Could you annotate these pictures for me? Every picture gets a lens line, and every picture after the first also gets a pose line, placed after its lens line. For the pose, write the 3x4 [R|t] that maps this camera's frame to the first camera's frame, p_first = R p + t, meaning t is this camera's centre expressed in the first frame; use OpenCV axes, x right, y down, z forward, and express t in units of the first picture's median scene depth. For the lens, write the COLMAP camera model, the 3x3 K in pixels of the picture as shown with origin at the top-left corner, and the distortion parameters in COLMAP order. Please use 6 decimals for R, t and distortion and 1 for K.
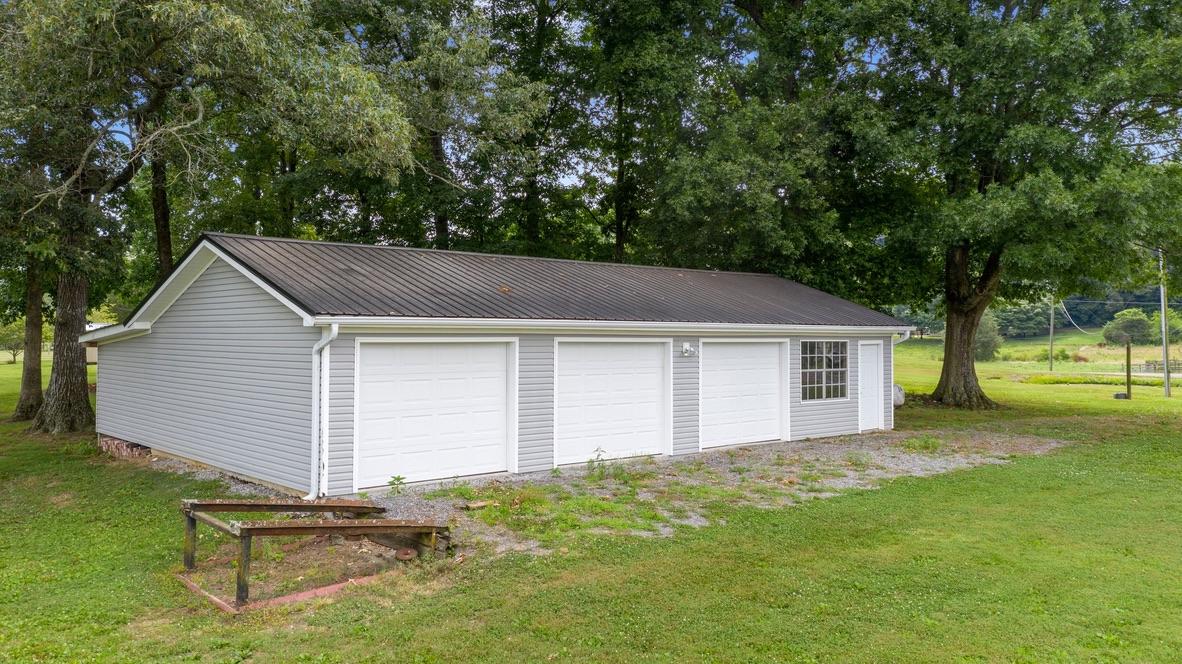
lens RADIAL K [[942.8, 0, 591.0], [0, 942.8, 332.0], [0, 0, 1]] dist [0.003996, 0.008675]
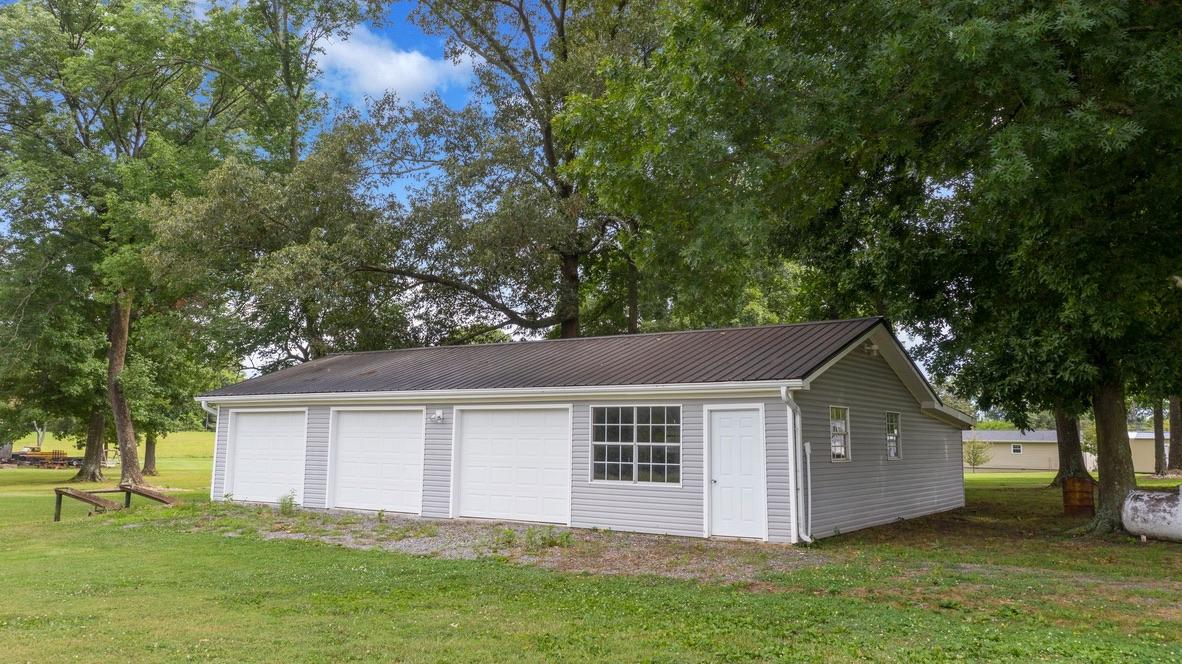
lens RADIAL K [[942.8, 0, 591.0], [0, 942.8, 332.0], [0, 0, 1]] dist [0.003996, 0.008675]
pose [[0.233967, -0.080408, -0.968914, 1.017487], [0.020638, 0.996760, -0.077736, 0.008573], [0.972025, -0.001809, 0.234869, 0.800285]]
